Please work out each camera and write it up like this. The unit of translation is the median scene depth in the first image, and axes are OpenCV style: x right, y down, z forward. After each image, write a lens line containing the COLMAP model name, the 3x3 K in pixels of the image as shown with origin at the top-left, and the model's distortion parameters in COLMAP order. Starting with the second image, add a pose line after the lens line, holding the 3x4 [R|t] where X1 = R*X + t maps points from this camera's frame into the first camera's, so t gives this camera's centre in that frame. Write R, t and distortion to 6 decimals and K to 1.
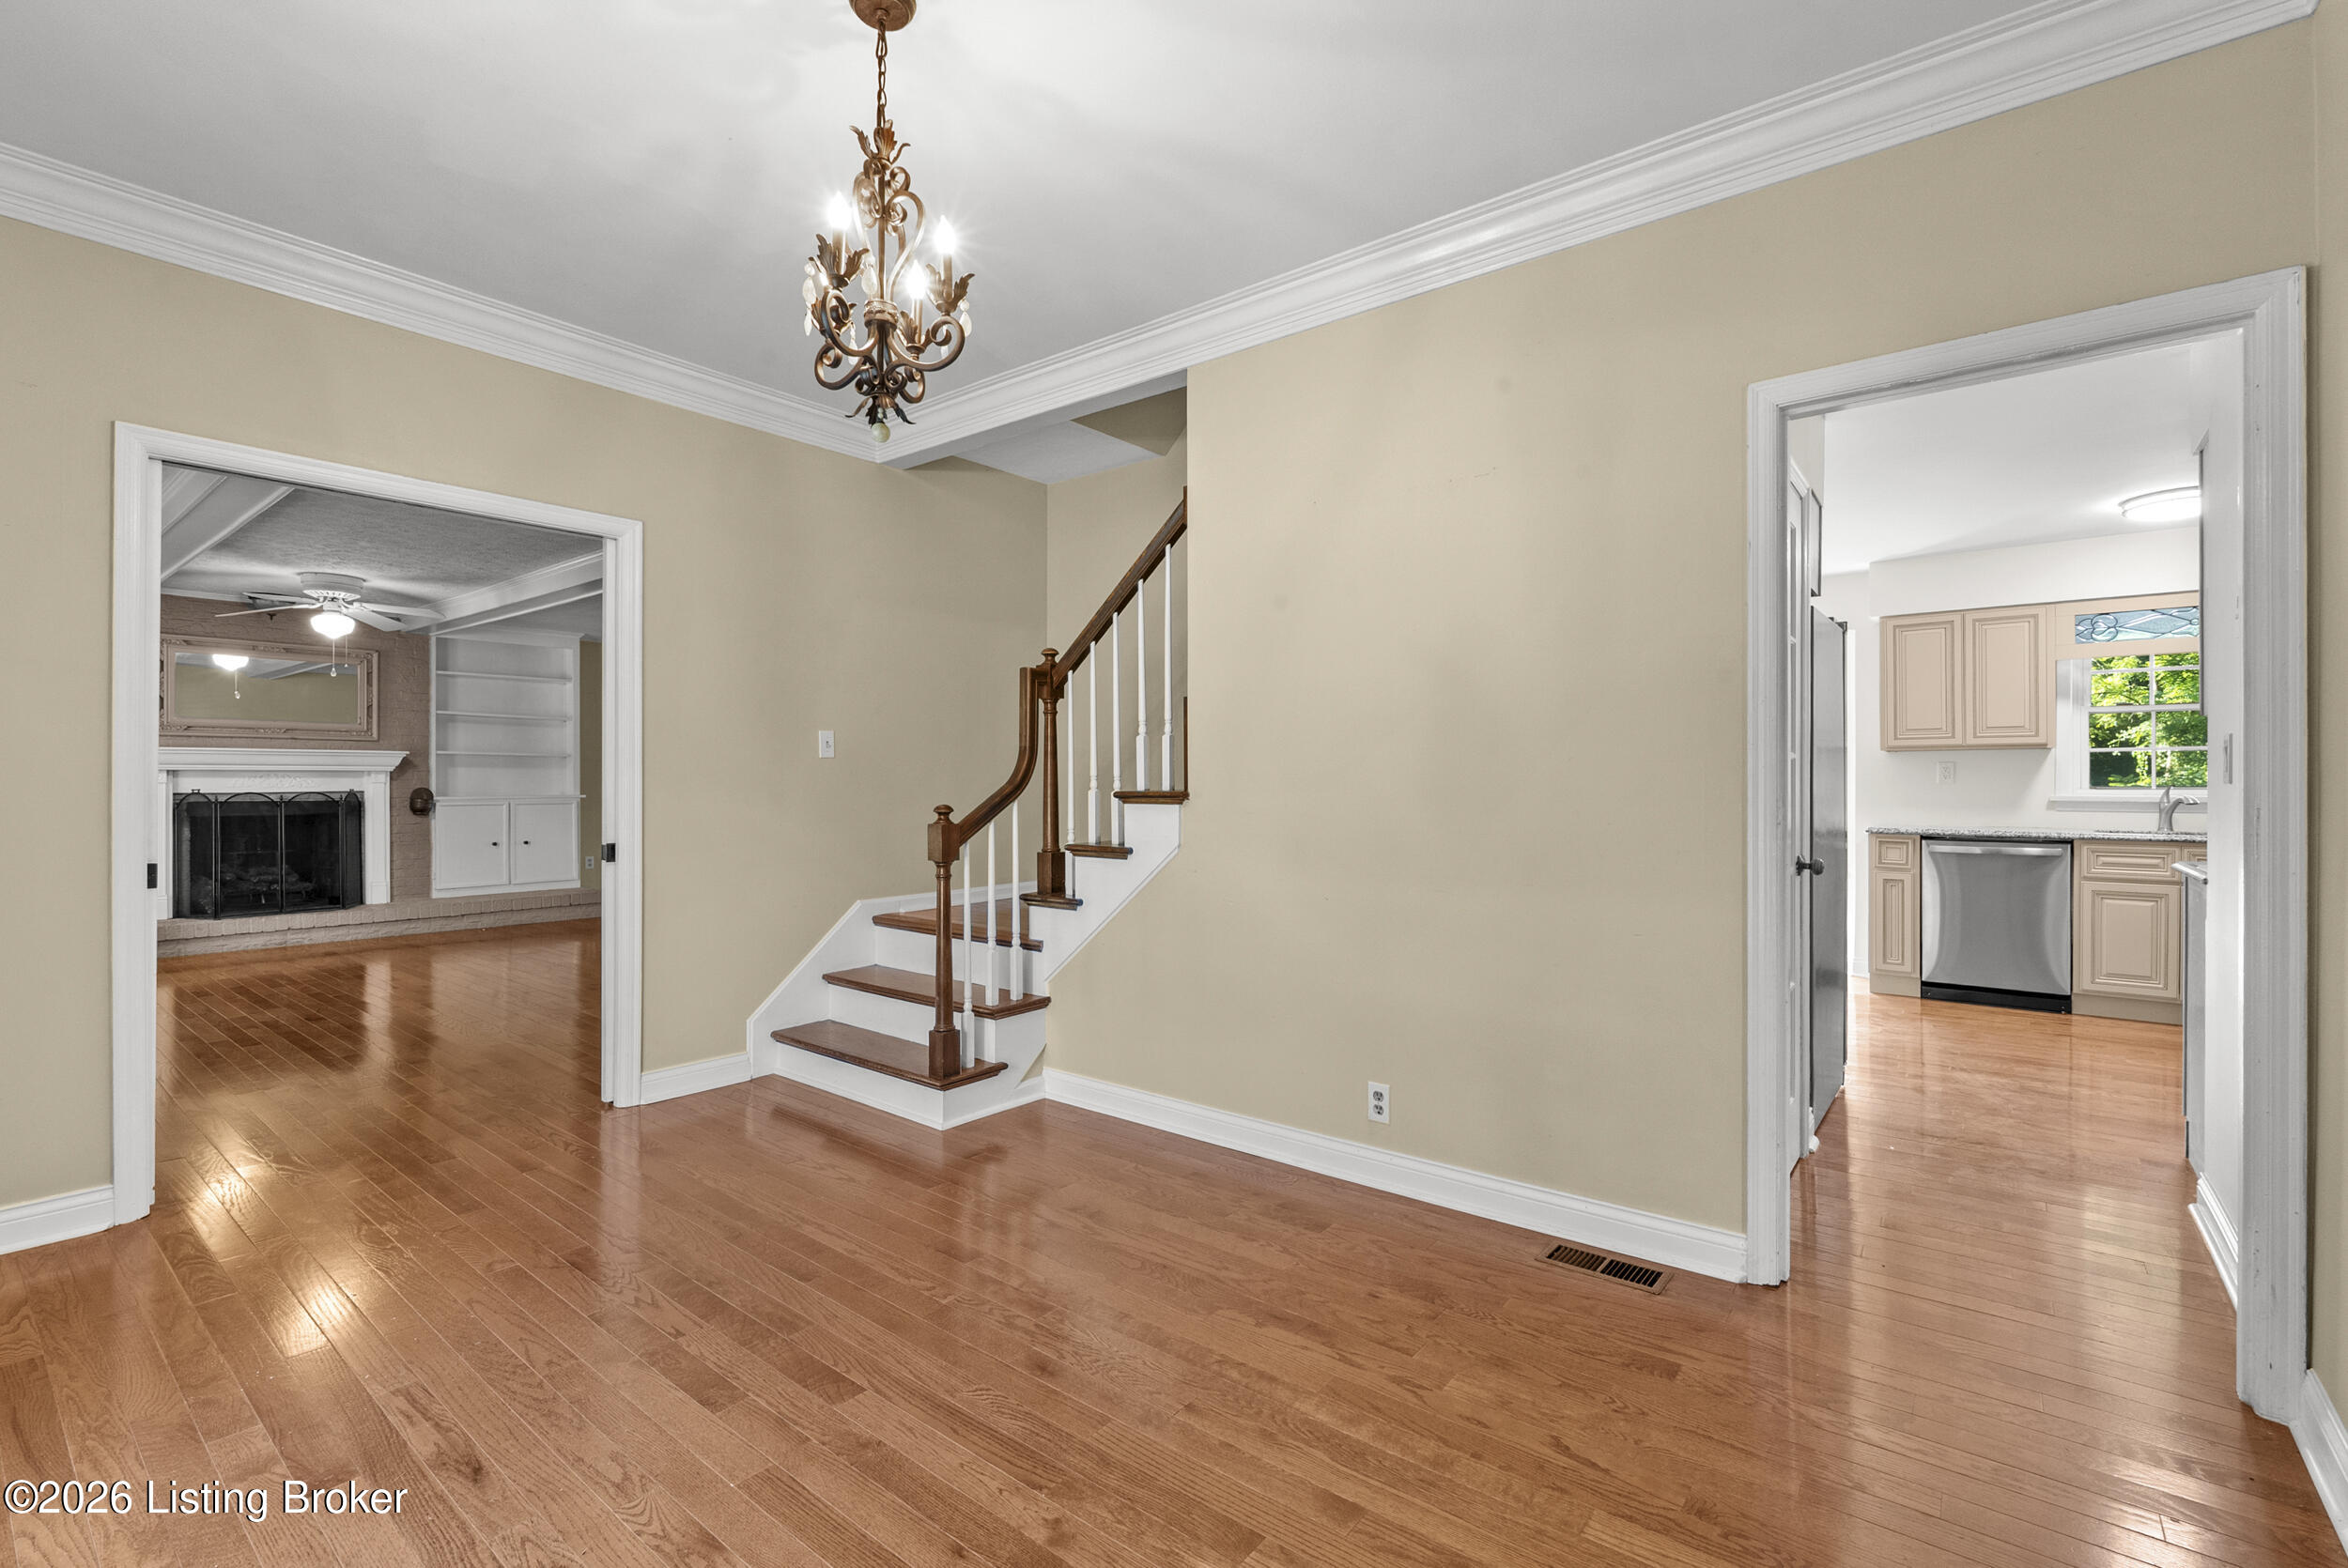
lens RADIAL K [[1036.4, 0, 1166.2], [0, 1036.4, 788.0], [0, 0, 1]] dist [-0.005617, 0.000962]
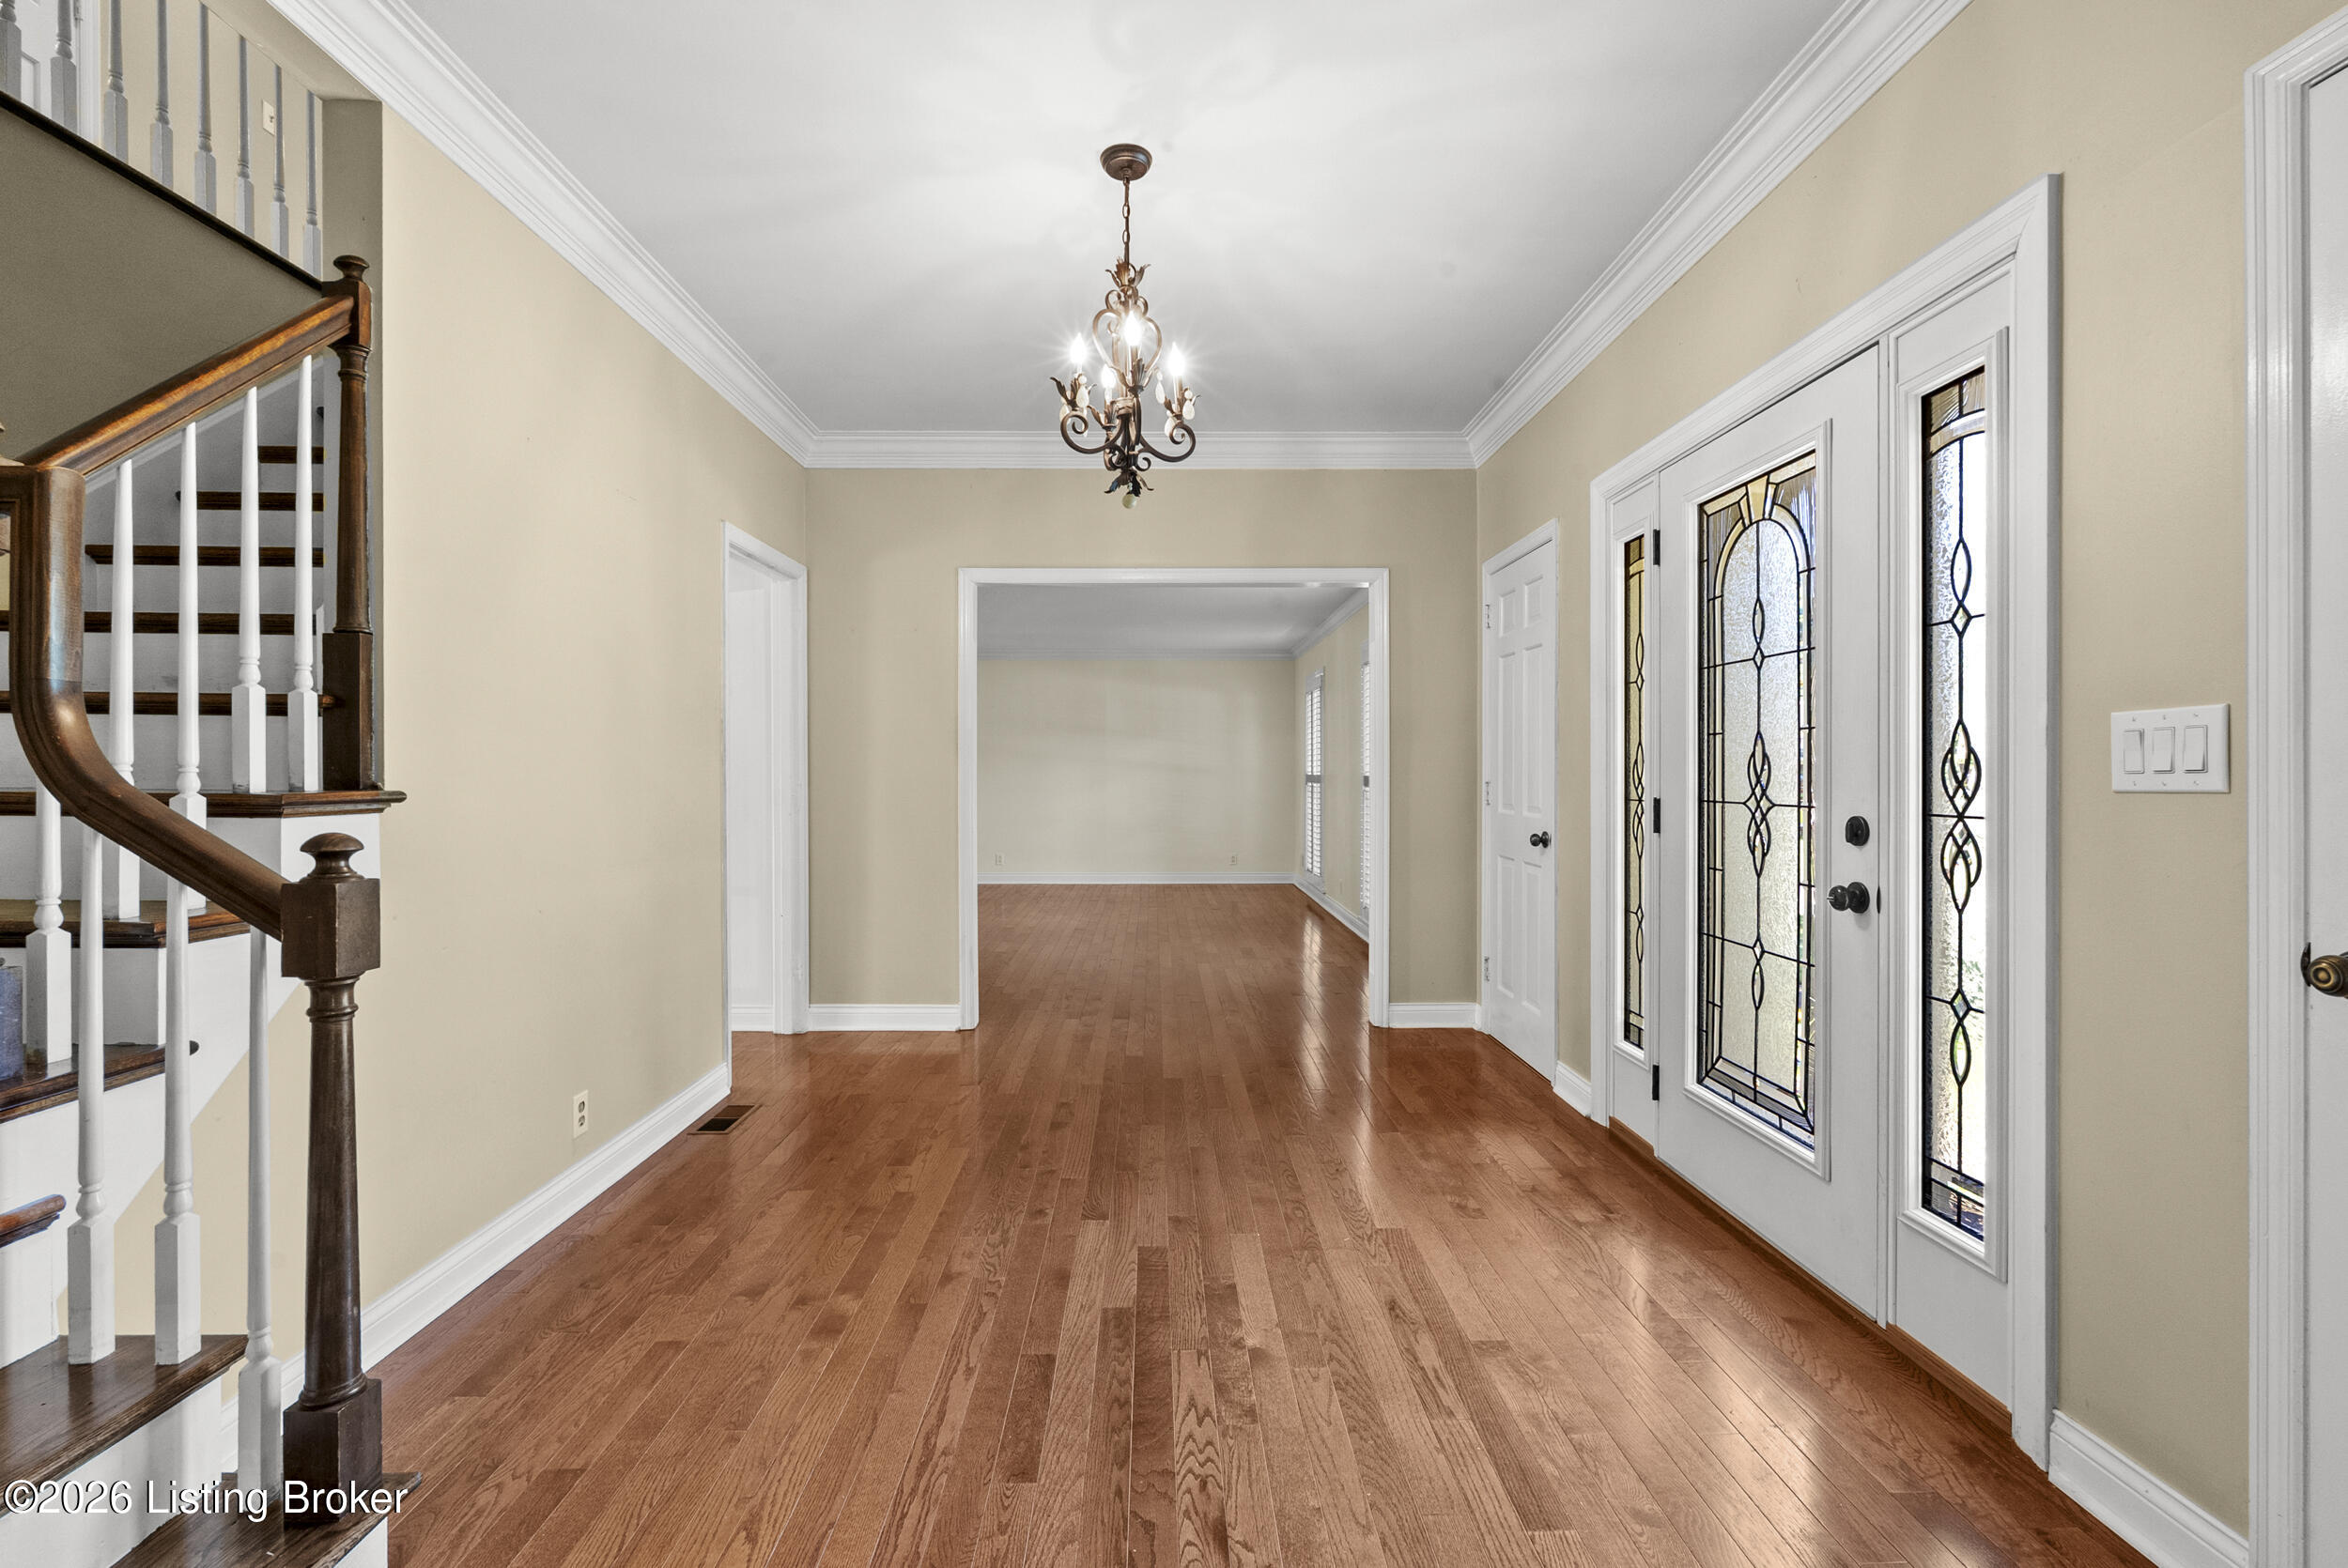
lens RADIAL K [[1036.4, 0, 1172.2], [0, 1036.4, 777.3], [0, 0, 1]] dist [-0.005617, 0.000962]
pose [[-0.645882, -0.004107, 0.763427, -0.467582], [0.003919, 0.999955, 0.008695, -0.005231], [-0.763428, 0.008608, -0.645836, 0.646266]]
